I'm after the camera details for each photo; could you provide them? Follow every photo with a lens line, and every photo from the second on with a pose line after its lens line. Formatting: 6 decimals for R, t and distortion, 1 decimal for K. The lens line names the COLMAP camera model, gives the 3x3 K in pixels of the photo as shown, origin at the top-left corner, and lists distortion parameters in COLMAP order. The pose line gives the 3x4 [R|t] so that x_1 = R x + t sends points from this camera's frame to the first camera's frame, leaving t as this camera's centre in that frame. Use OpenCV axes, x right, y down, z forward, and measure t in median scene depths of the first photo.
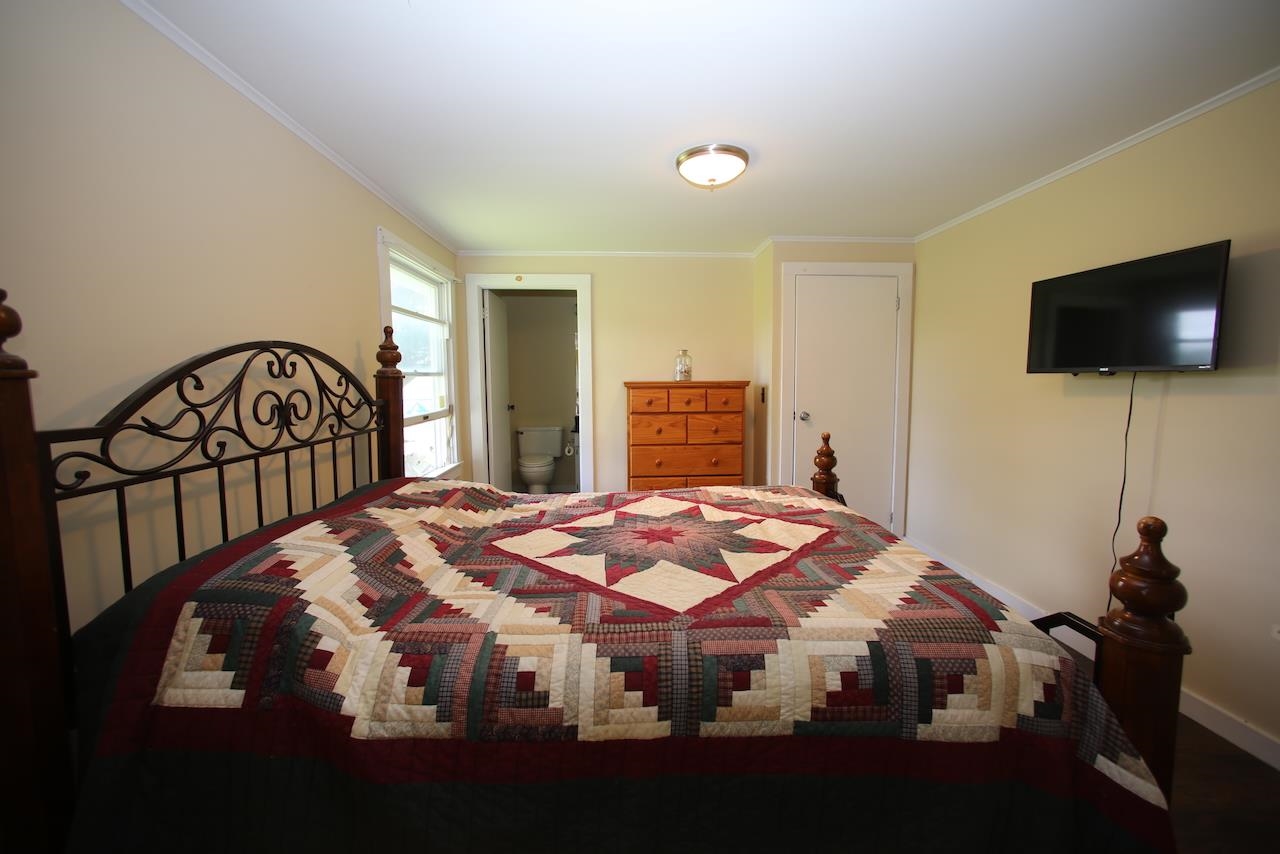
lens RADIAL K [[521.8, 0, 643.2], [0, 521.8, 425.8], [0, 0, 1]] dist [-0.032244, 0.009970]
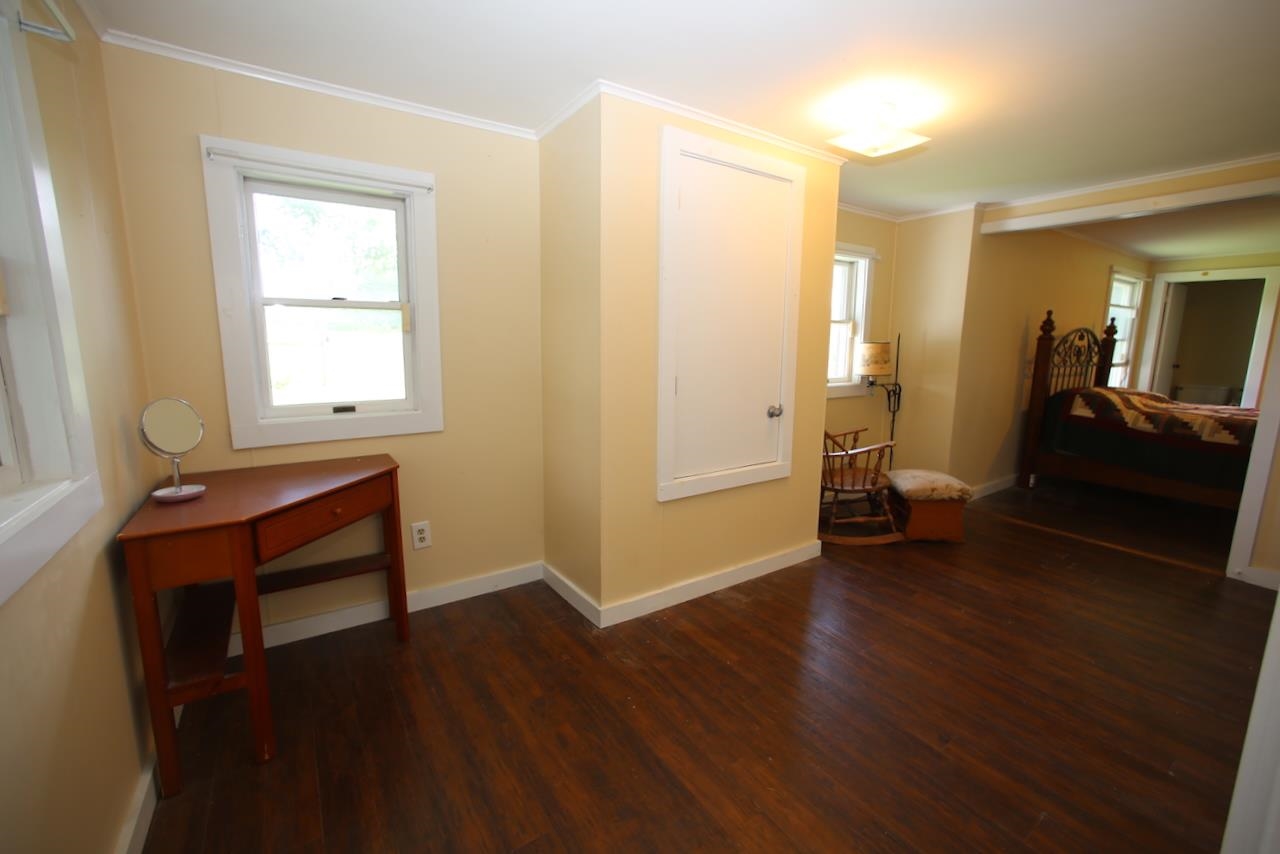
lens RADIAL K [[521.8, 0, 643.2], [0, 521.8, 425.8], [0, 0, 1]] dist [-0.032244, 0.009970]
pose [[0.512113, 0.154496, -0.844909, 0.575907], [-0.095083, 0.987841, 0.123001, 0.277376], [0.853639, 0.017346, 0.520576, -2.785169]]
